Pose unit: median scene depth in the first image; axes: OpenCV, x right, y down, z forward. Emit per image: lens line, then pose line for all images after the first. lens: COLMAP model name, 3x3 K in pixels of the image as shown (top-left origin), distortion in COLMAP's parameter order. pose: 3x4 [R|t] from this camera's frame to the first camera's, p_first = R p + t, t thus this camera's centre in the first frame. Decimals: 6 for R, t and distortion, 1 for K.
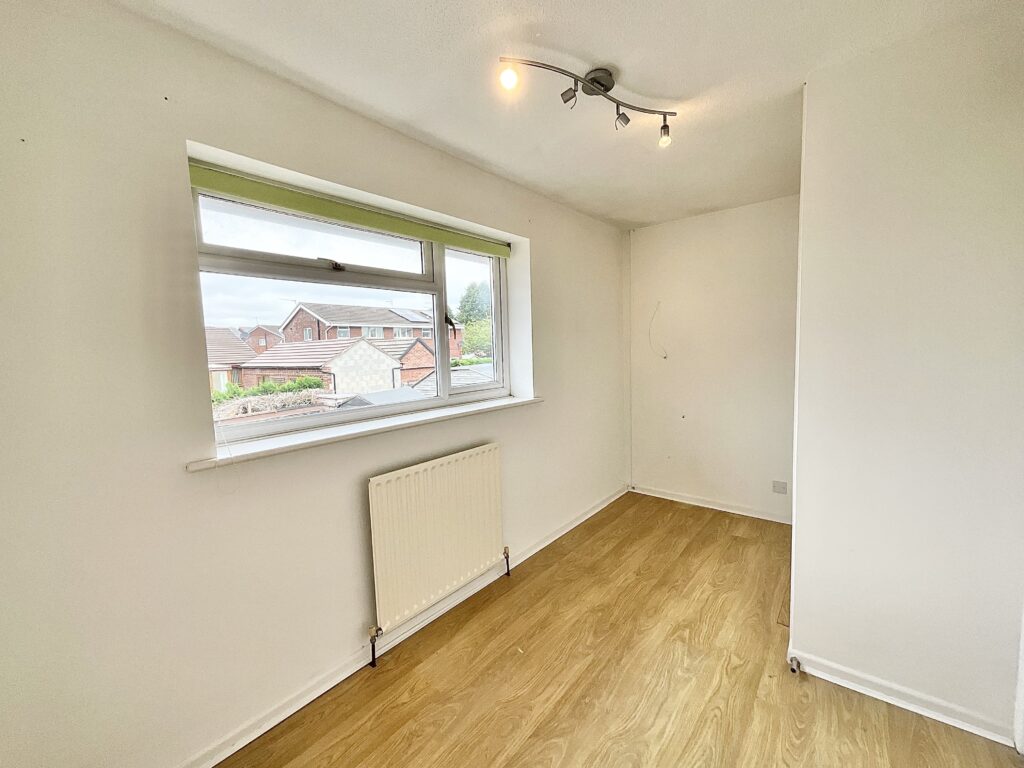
lens RADIAL K [[413.6, 0, 506.5], [0, 413.6, 382.6], [0, 0, 1]] dist [-0.000766, -0.000001]
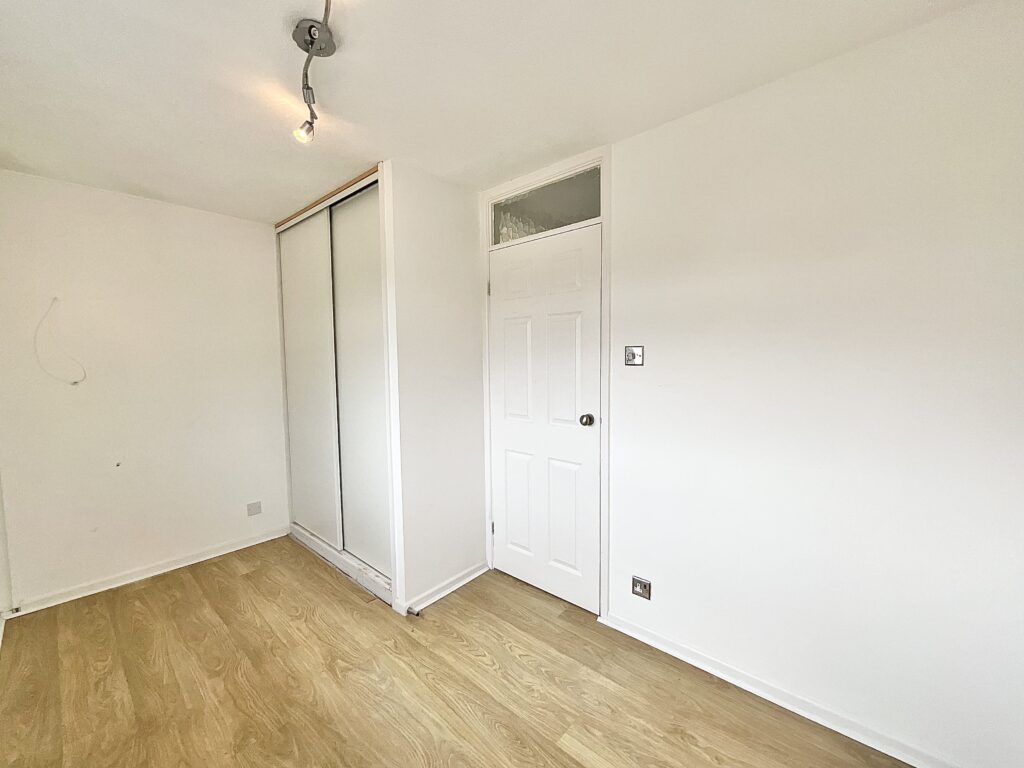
lens RADIAL K [[413.6, 0, 507.9], [0, 413.6, 388.0], [0, 0, 1]] dist [-0.000766, -0.000001]
pose [[0.002508, -0.029419, 0.999564, -0.475129], [0.083511, 0.996082, 0.029107, -0.023125], [-0.996504, 0.083402, 0.004955, 0.529733]]
